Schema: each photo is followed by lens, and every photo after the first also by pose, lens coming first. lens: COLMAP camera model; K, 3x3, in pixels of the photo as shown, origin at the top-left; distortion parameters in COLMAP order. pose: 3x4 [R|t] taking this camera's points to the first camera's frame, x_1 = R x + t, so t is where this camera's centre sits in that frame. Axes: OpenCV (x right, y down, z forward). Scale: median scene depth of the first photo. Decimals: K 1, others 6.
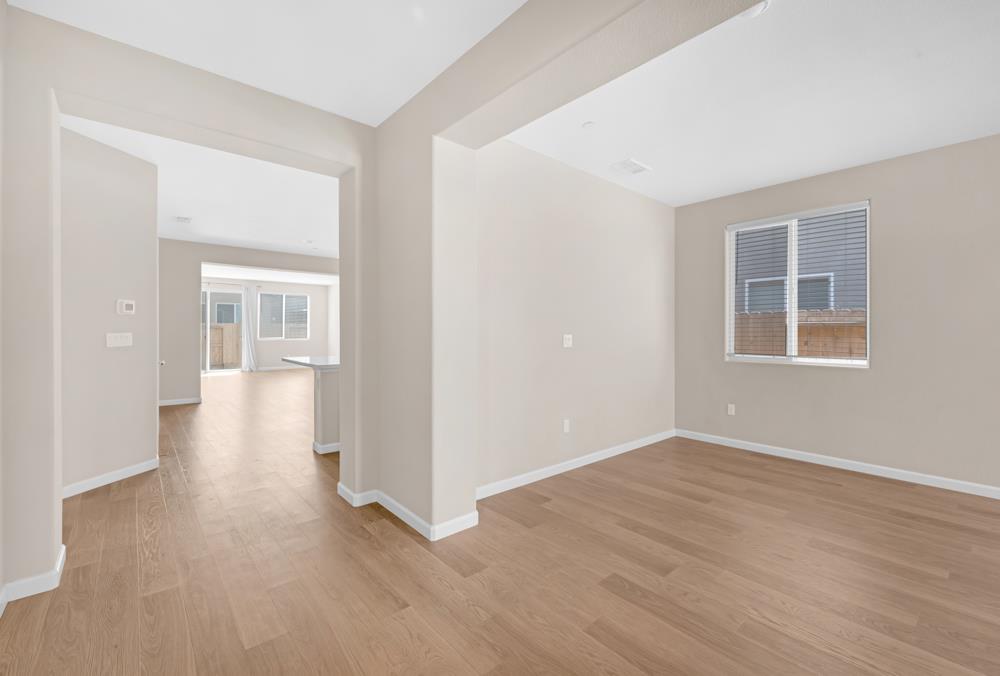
lens RADIAL K [[424.3, 0, 500.0], [0, 424.3, 338.0], [0, 0, 1]] dist [-0.000066, -0.000018]
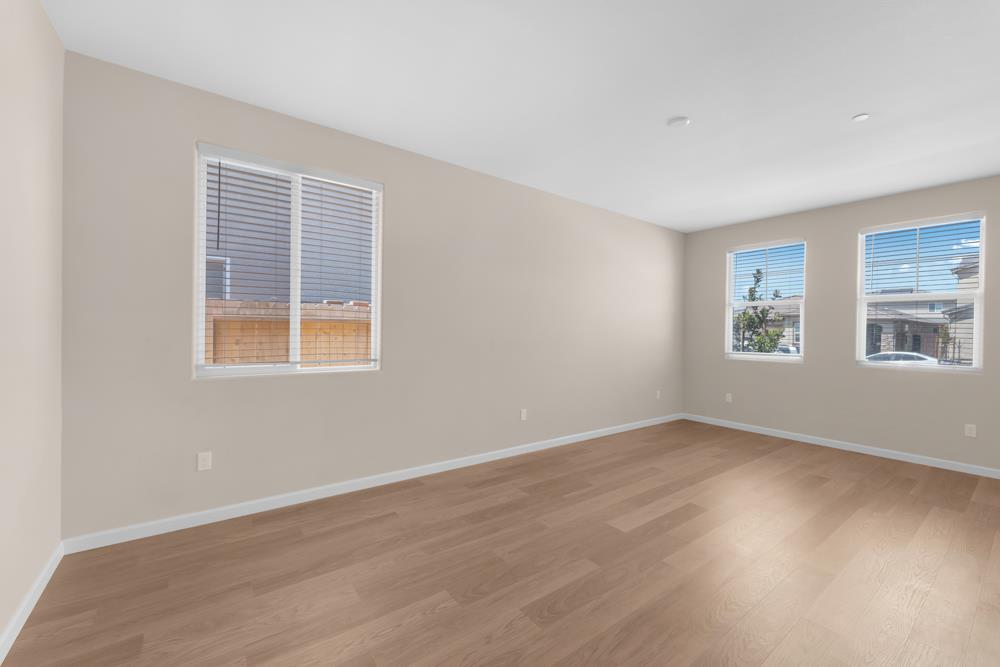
lens RADIAL K [[406.6, 0, 500.0], [0, 406.6, 333.5], [0, 0, 1]] dist [-0.000675, -0.000141]
pose [[0.065094, -0.009799, 0.997831, 0.015314], [0.000101, 0.999952, 0.009814, -0.013537], [-0.997879, -0.000538, 0.065092, 0.601845]]
